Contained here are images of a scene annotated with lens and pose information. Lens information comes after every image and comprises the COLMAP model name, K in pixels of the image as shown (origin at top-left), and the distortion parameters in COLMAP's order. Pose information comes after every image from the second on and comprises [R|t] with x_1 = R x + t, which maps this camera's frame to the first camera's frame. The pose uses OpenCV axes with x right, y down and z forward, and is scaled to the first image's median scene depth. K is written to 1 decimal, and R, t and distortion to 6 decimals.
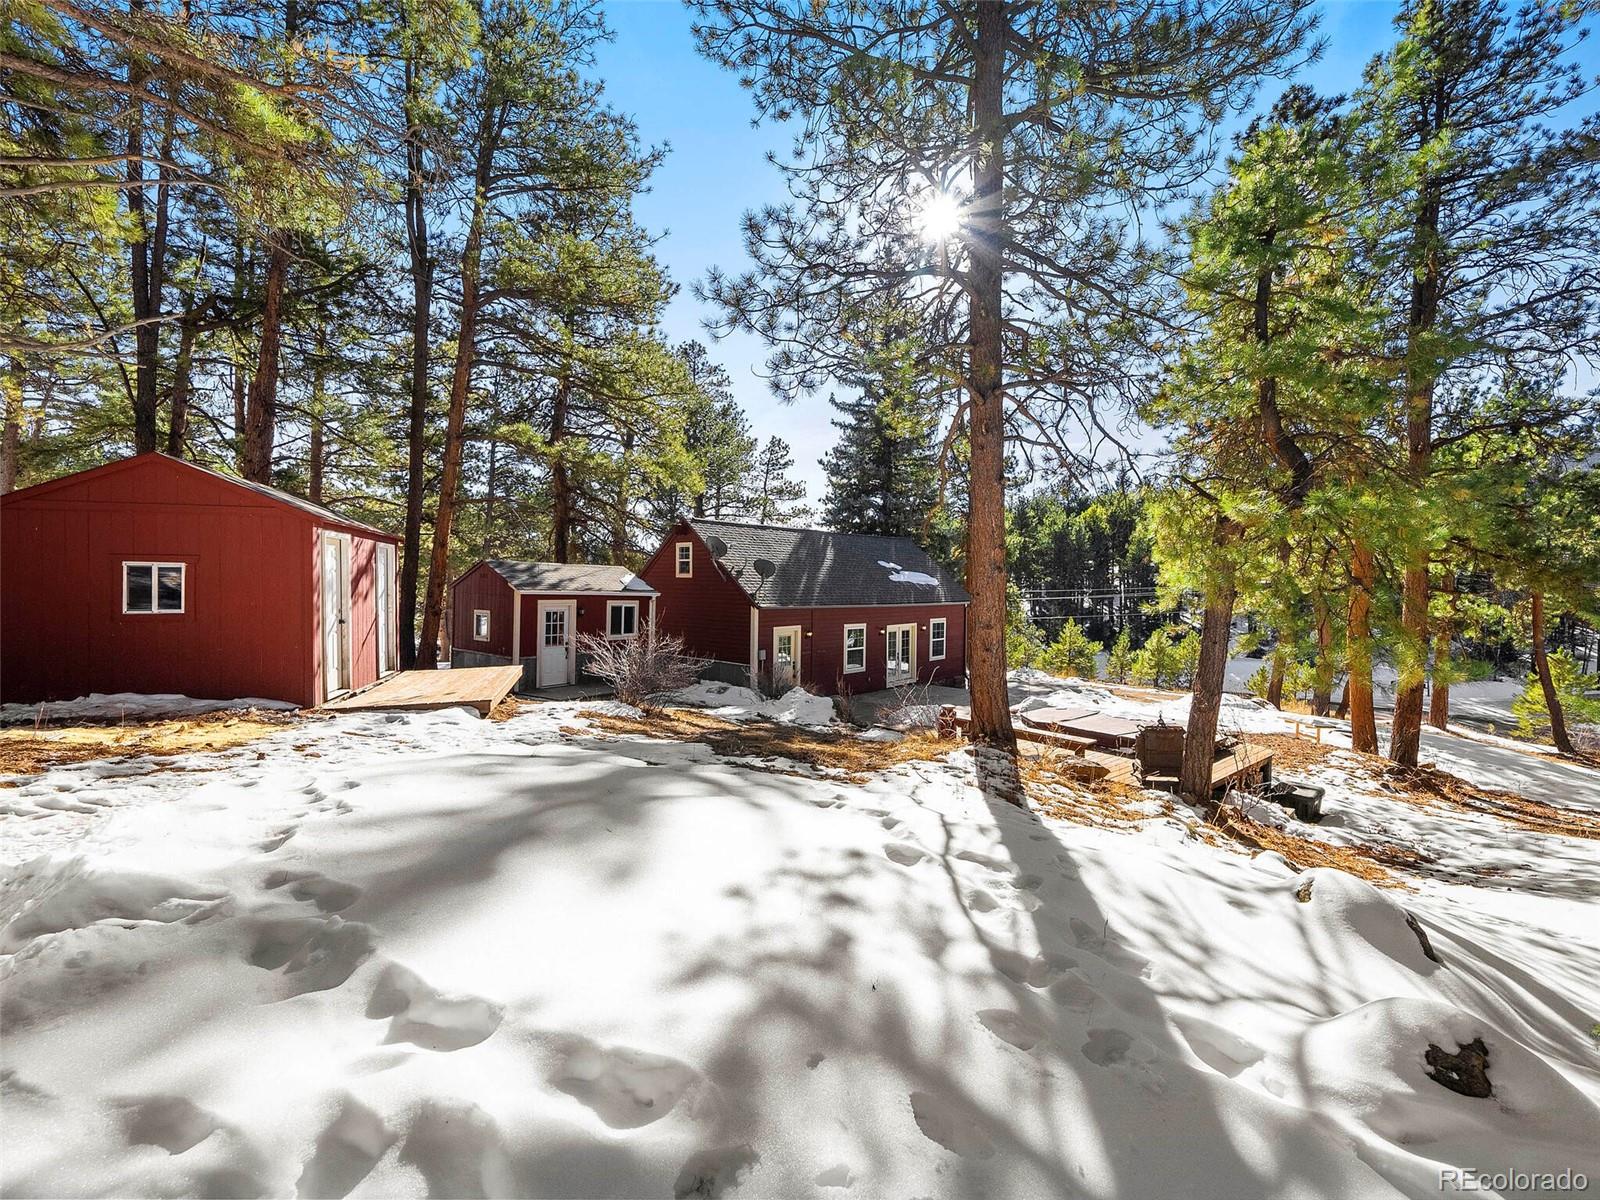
lens RADIAL K [[651.9, 0, 800.0], [0, 651.9, 600.0], [0, 0, 1]] dist [-0.000639, -0.000013]
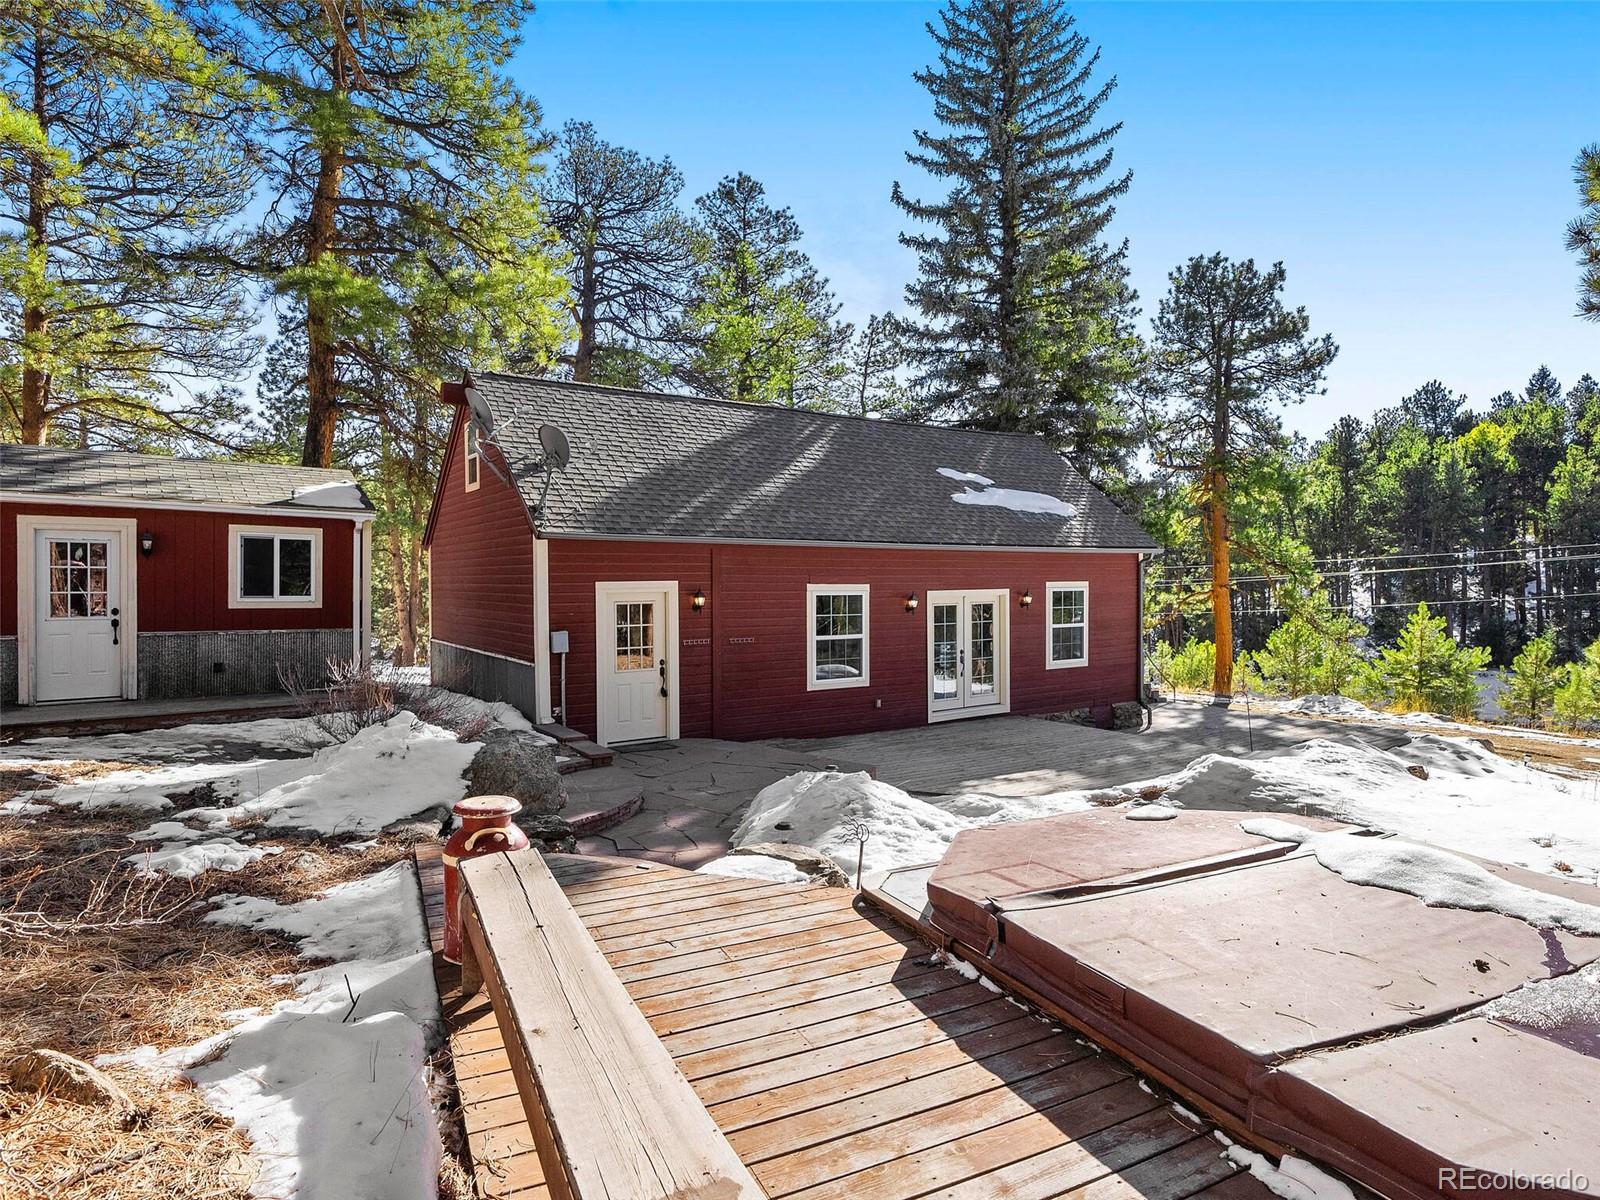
lens RADIAL K [[885.4, 0, 800.0], [0, 885.4, 600.0], [0, 0, 1]] dist [0.001098, 0.000345]
pose [[0.970935, -0.010535, -0.239112, 0.144205], [0.010293, 0.999944, -0.002263, 0.033693], [0.239122, -0.000264, 0.970989, 0.257854]]
